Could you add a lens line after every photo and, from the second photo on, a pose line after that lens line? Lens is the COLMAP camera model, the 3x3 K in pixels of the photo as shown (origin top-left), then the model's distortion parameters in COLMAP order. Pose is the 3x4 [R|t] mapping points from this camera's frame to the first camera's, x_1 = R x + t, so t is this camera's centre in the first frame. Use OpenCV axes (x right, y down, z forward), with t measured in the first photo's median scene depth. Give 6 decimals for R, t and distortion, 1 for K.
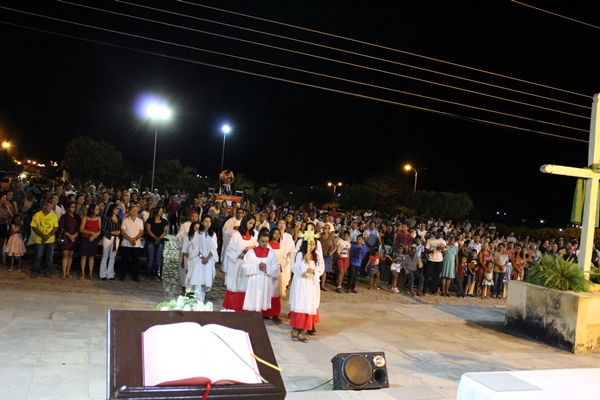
lens RADIAL K [[569.0, 0, 300.0], [0, 569.0, 200.0], [0, 0, 1]] dist [-0.083727, 0.010796]
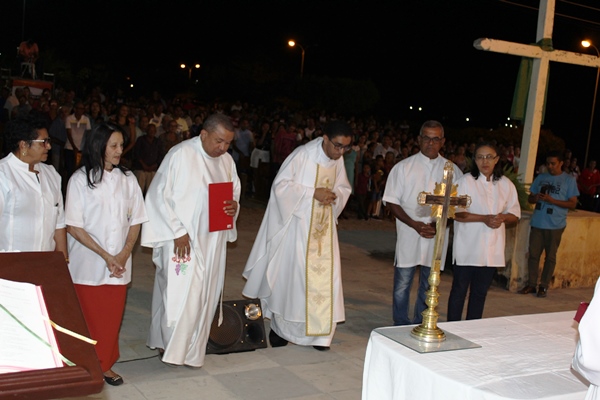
lens RADIAL K [[484.4, 0, 300.0], [0, 484.4, 200.0], [0, 0, 1]] dist [0.001789, 0.000212]
pose [[0.972141, -0.017493, 0.233742, 0.057743], [-0.014151, 0.991012, 0.133022, 0.064261], [-0.233969, -0.132624, 0.963156, 0.416111]]
